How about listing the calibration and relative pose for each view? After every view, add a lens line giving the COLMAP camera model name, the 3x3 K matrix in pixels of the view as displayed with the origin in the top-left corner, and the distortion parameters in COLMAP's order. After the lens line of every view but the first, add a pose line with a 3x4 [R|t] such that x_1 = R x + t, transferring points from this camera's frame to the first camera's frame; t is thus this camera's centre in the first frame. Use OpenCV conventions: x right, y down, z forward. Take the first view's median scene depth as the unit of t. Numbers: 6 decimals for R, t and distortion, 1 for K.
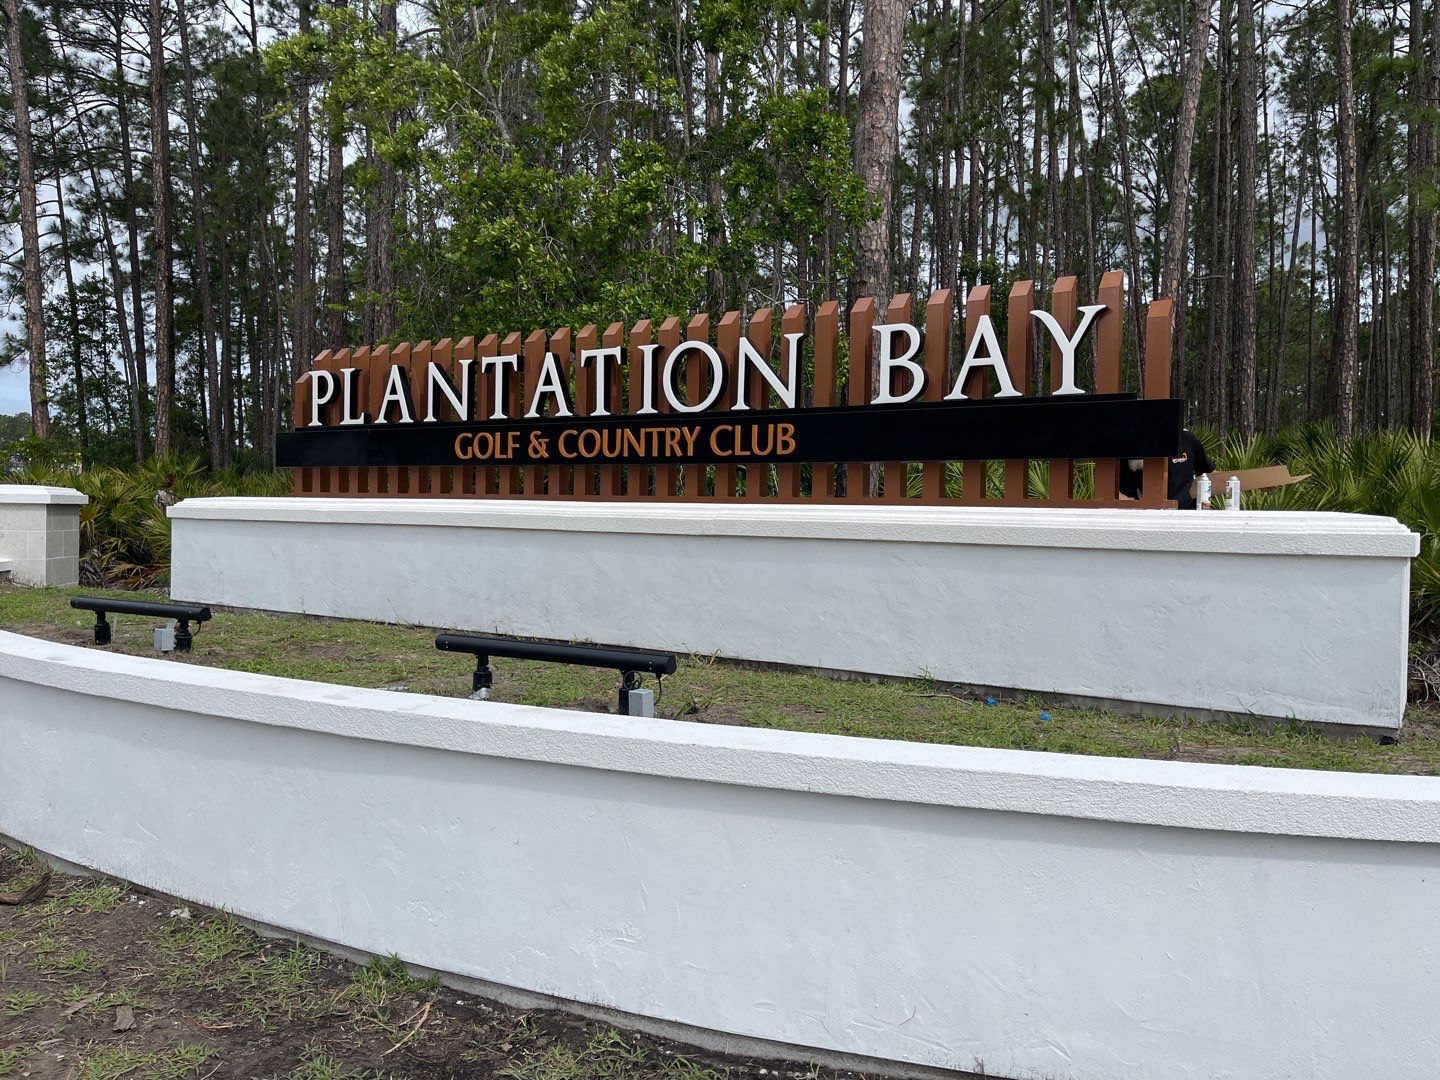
lens RADIAL K [[1275.0, 0, 803.8], [0, 1275.0, 548.5], [0, 0, 1]] dist [0.063395, -0.090111]
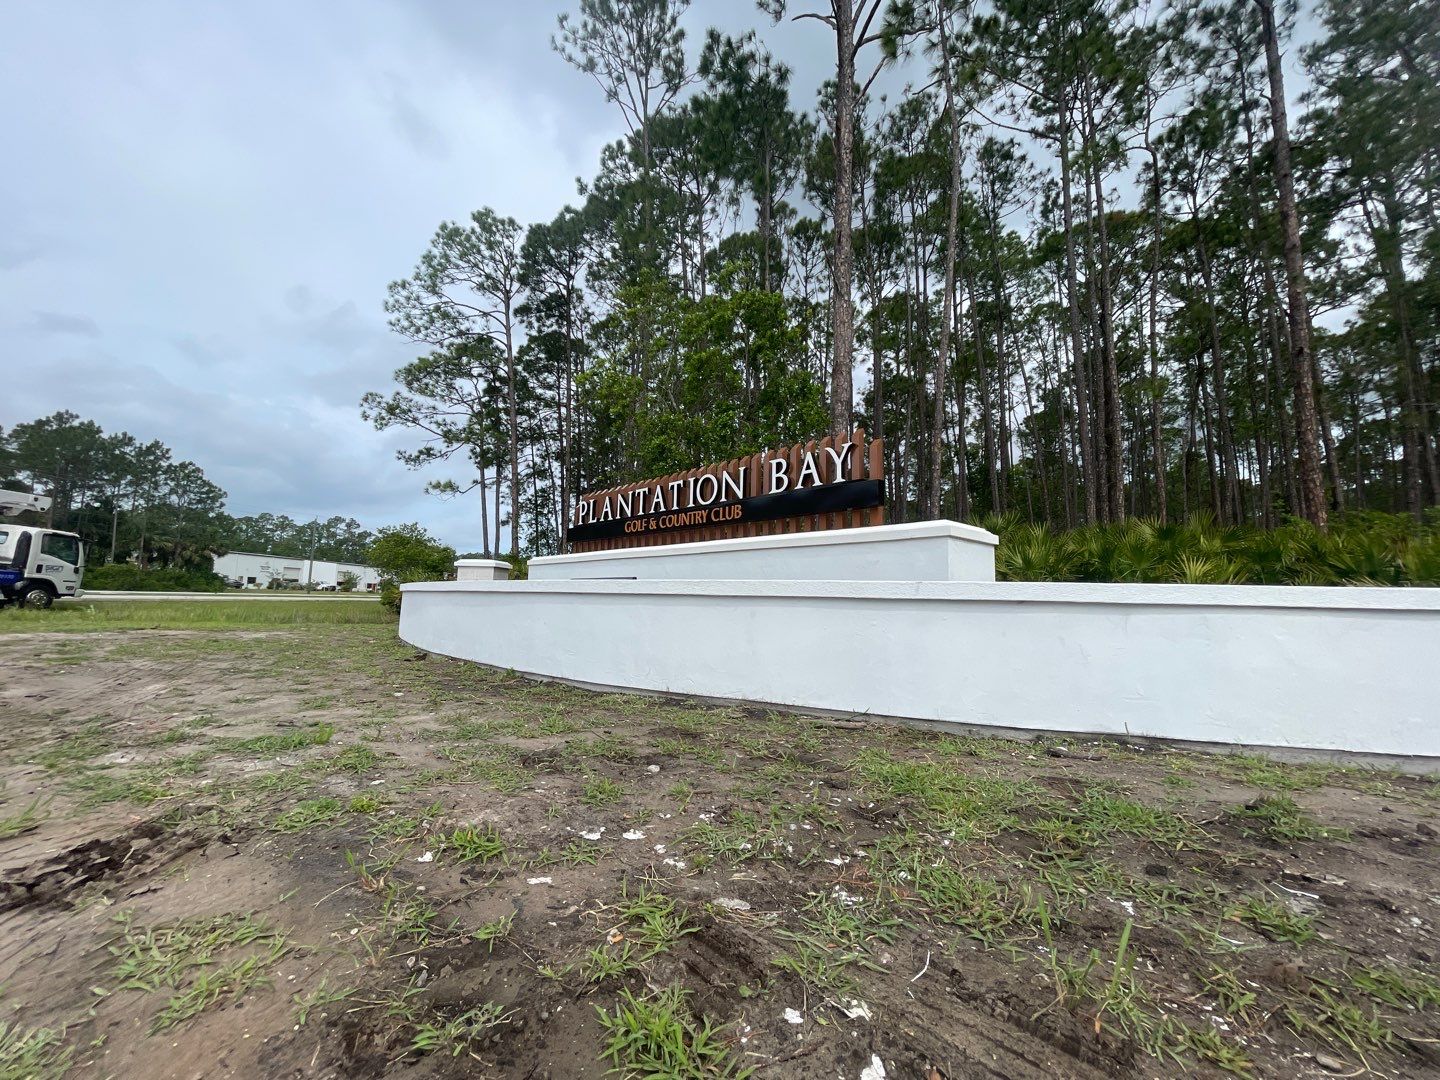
lens RADIAL K [[698.7, 0, 715.1], [0, 698.7, 533.2], [0, 0, 1]] dist [0.004636, 0.000925]
pose [[0.954419, -0.029353, -0.297022, 0.288296], [-0.013103, 0.990073, -0.139946, 0.116771], [0.298181, 0.137458, 0.944560, -0.181501]]
